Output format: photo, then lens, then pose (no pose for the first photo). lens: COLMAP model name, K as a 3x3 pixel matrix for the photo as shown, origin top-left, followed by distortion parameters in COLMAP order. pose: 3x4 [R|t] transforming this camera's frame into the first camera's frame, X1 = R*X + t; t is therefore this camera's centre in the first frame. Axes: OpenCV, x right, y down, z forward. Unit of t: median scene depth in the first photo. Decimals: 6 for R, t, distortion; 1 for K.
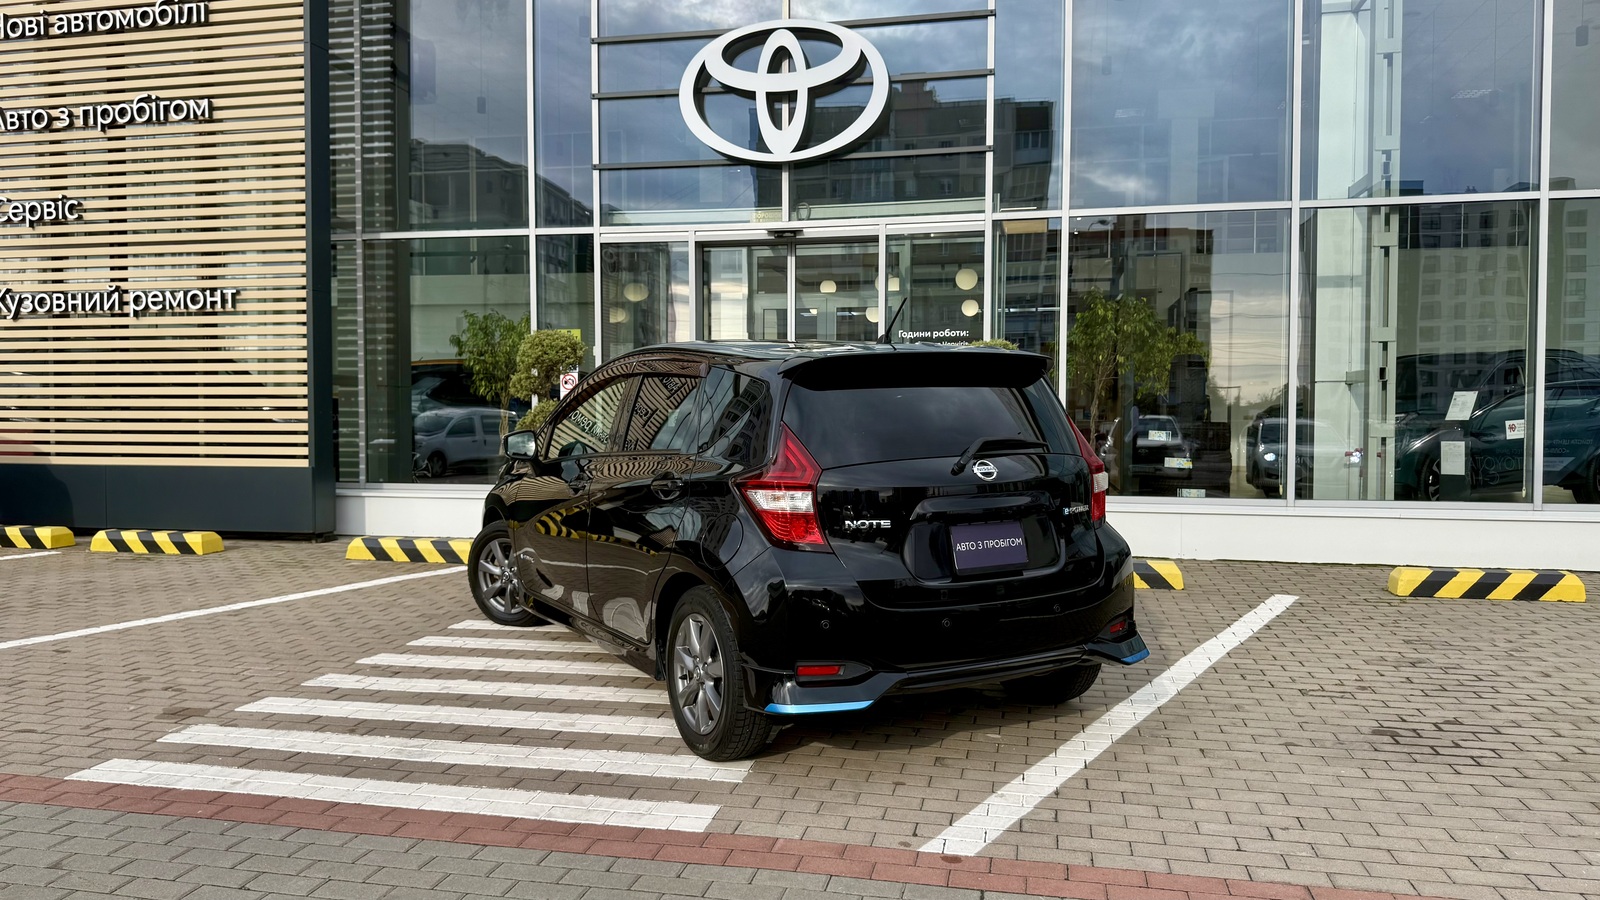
lens RADIAL K [[1147.9, 0, 785.7], [0, 1147.9, 450.9], [0, 0, 1]] dist [0.024403, -0.031018]
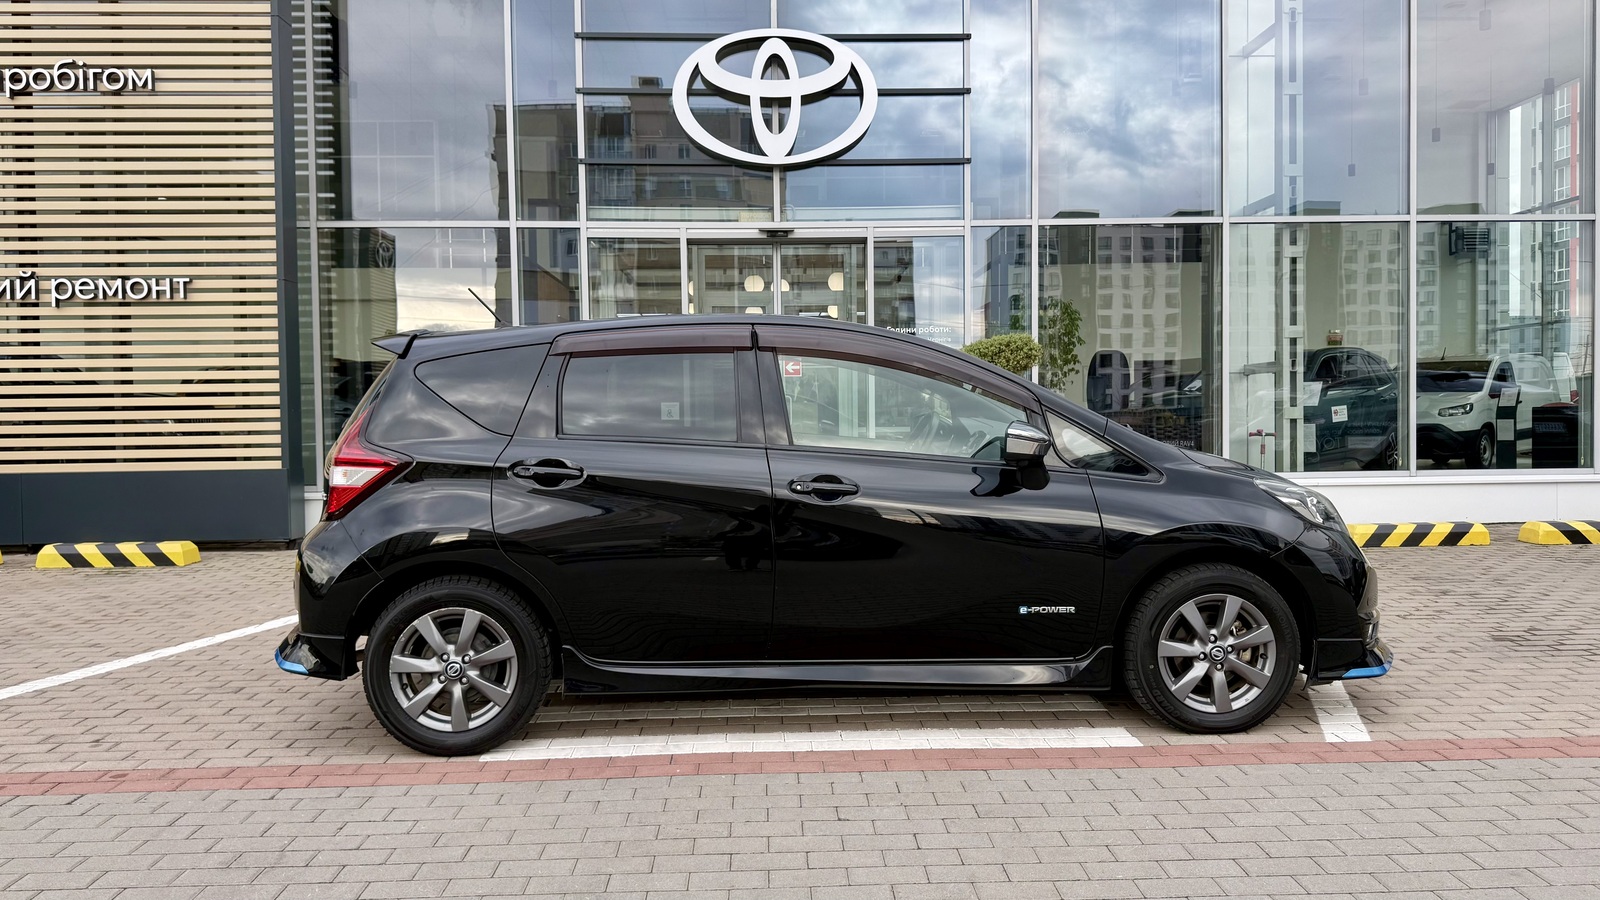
lens RADIAL K [[1147.9, 0, 796.8], [0, 1147.9, 450.6], [0, 0, 1]] dist [0.024403, -0.031018]
pose [[0.966893, -0.021143, 0.254305, -0.257513], [0.022374, 0.999748, -0.001948, 0.010872], [-0.254200, 0.007573, 0.967122, -0.012386]]
